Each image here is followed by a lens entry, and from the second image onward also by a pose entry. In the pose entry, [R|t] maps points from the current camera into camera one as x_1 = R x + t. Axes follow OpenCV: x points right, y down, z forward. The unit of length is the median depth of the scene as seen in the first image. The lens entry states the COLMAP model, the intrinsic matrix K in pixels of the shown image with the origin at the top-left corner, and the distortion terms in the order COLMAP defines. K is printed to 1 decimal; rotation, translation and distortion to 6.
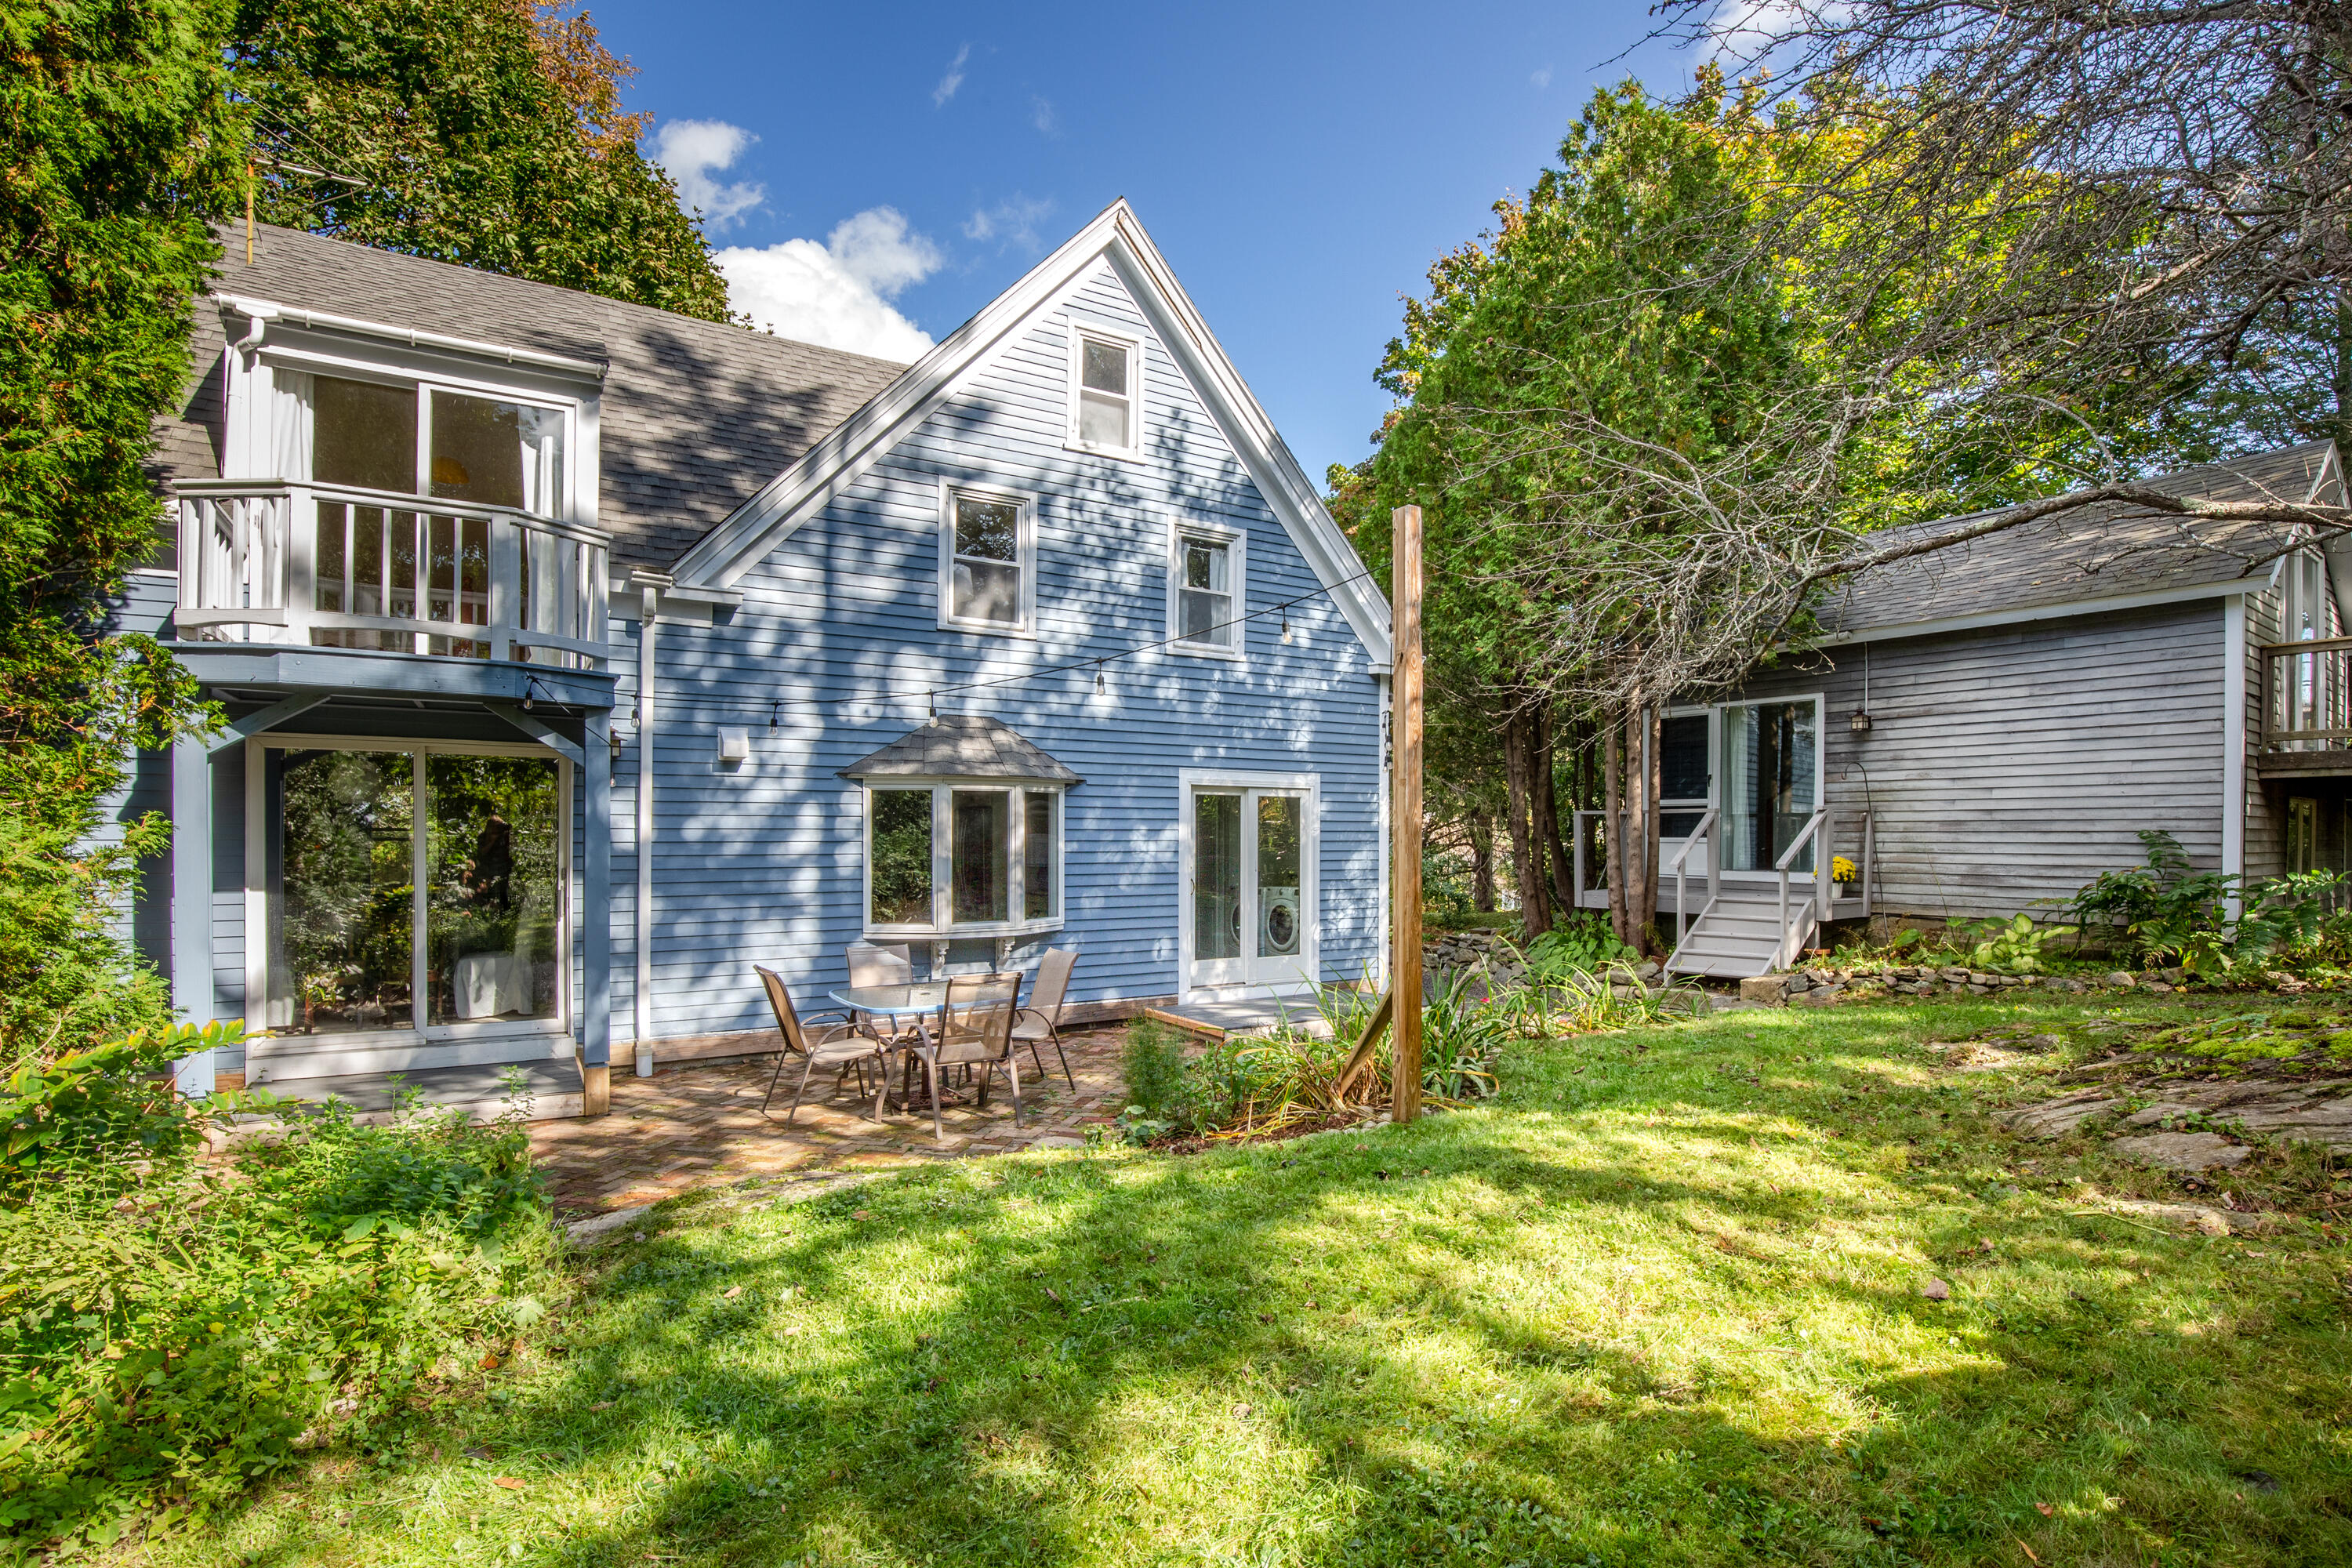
lens RADIAL K [[1057.8, 0, 1177.8], [0, 1057.8, 836.5], [0, 0, 1]] dist [0.000136, 0.000038]
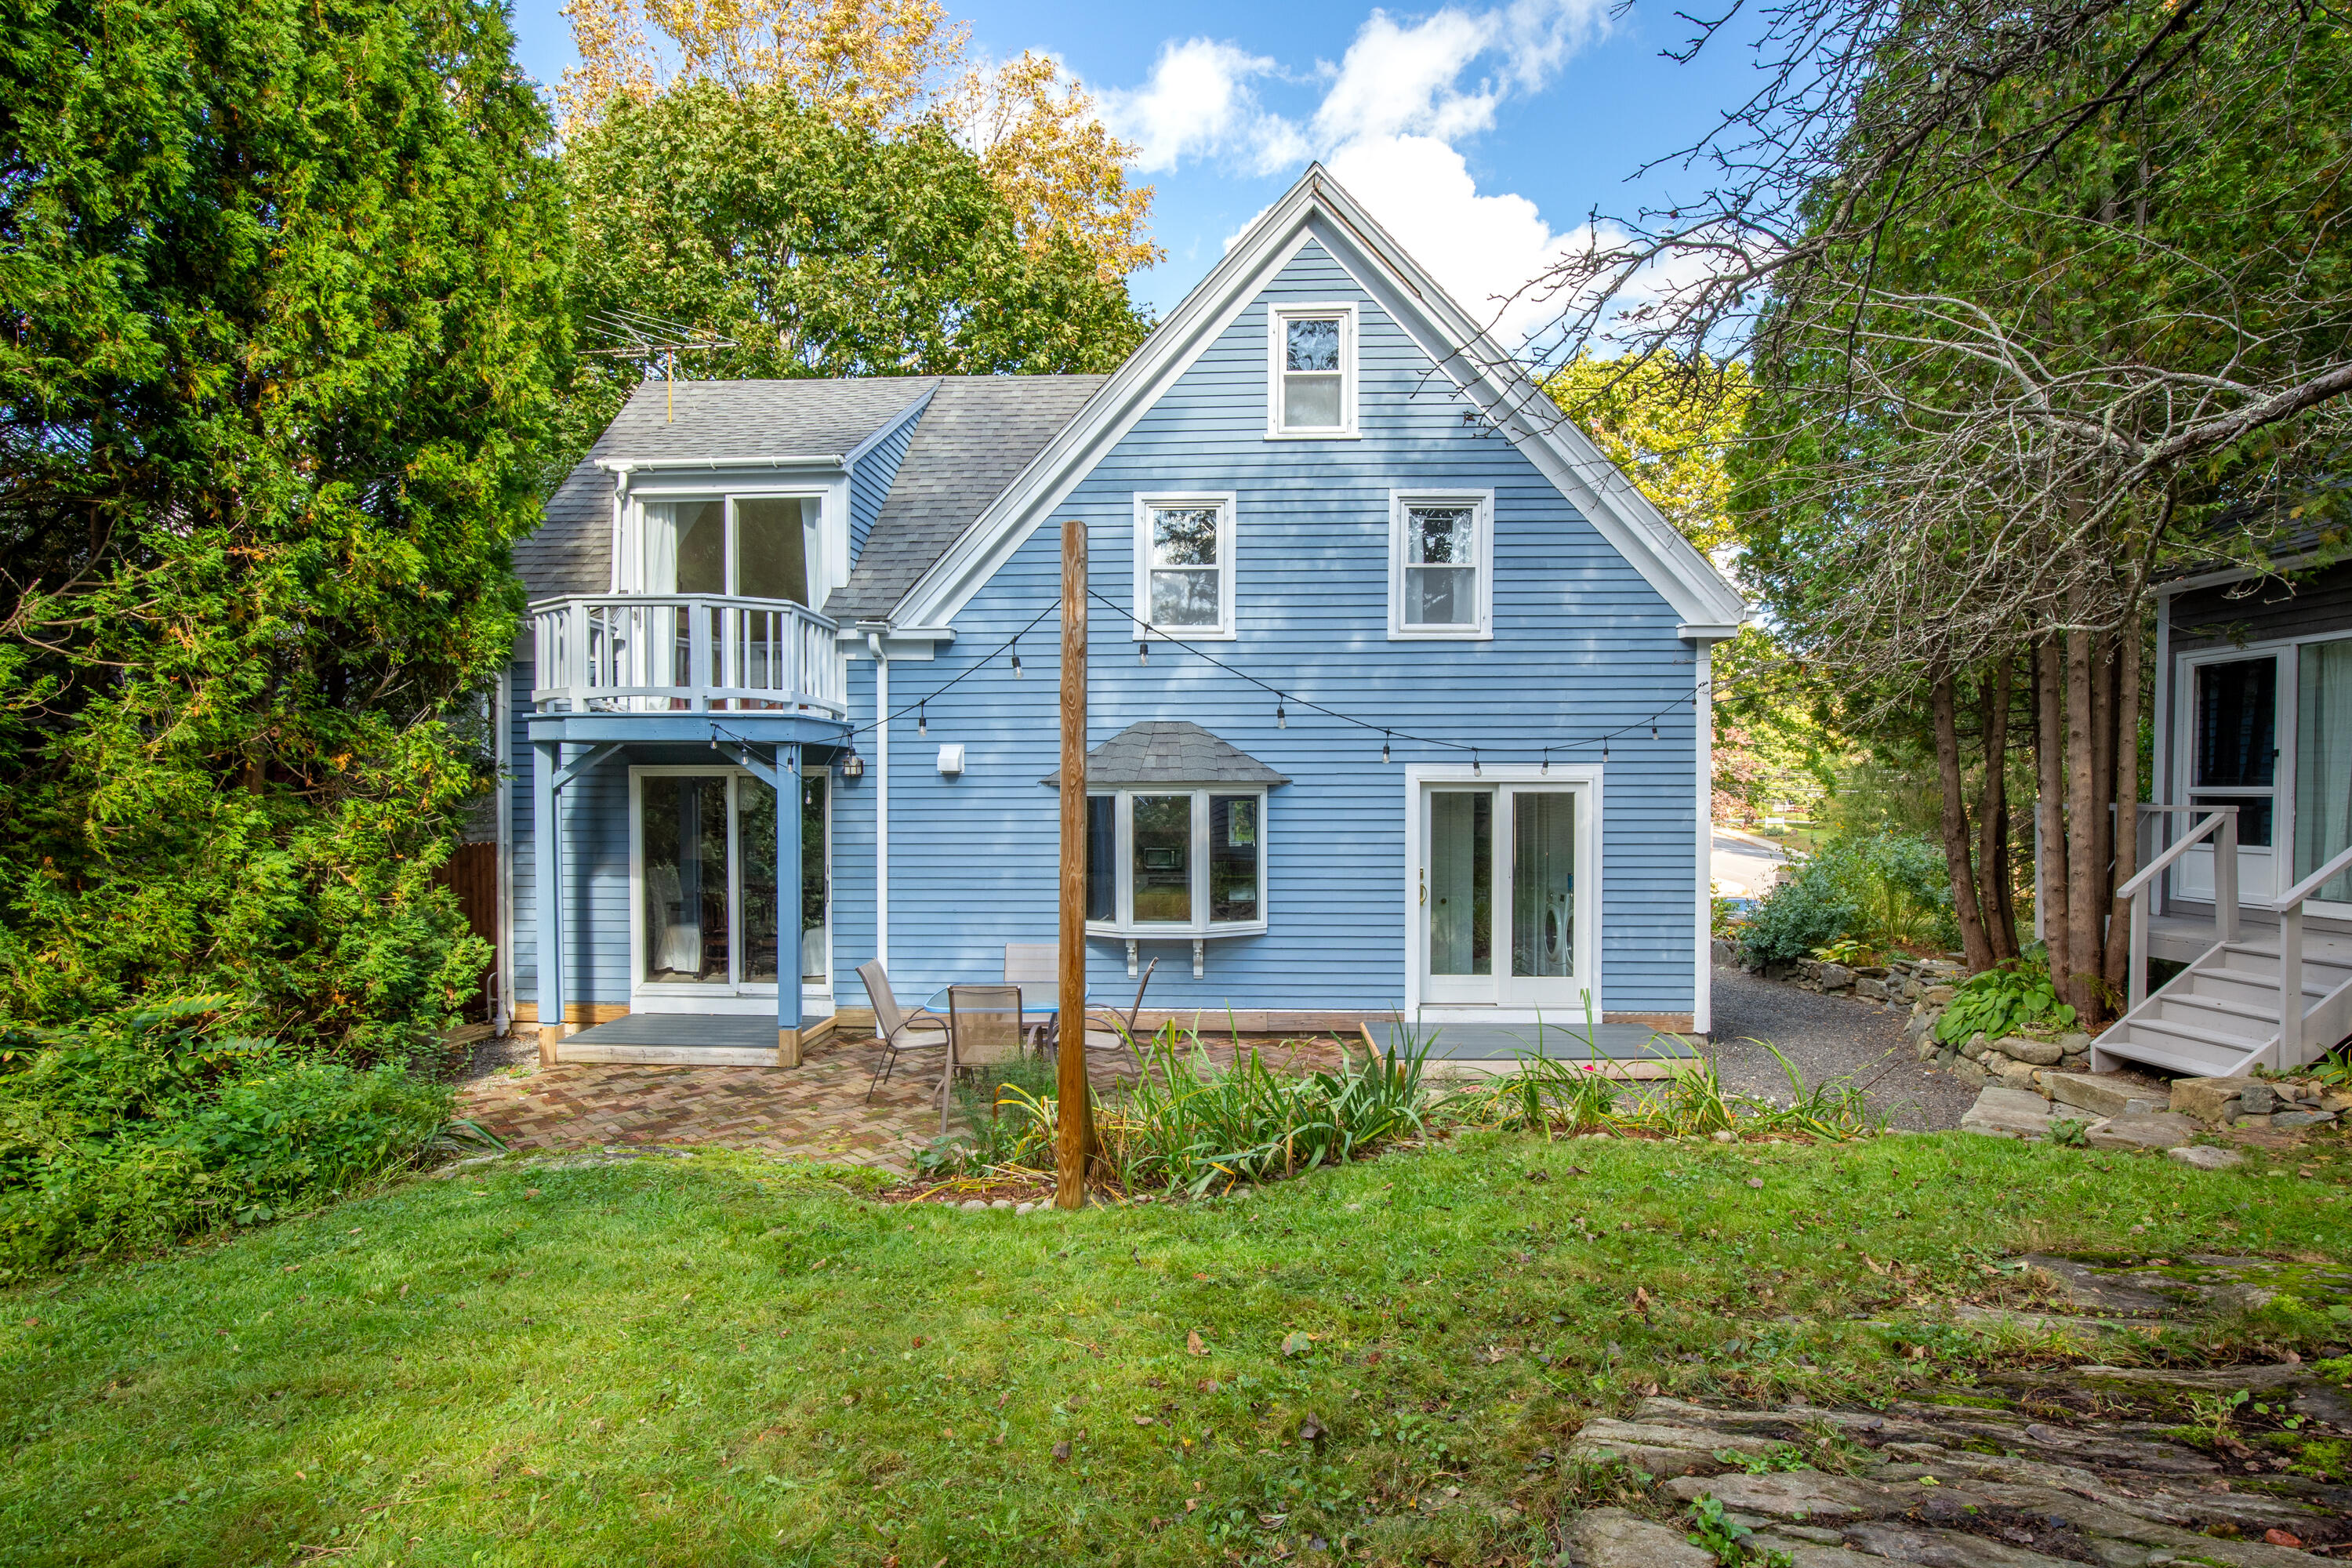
lens RADIAL K [[1057.1, 0, 1174.4], [0, 1057.1, 815.6], [0, 0, 1]] dist [-0.000272, 0.000066]
pose [[0.851128, 0.005611, -0.524928, 0.329611], [0.001378, 0.999916, 0.012923, -0.033940], [0.524957, -0.011722, 0.851048, 0.123415]]
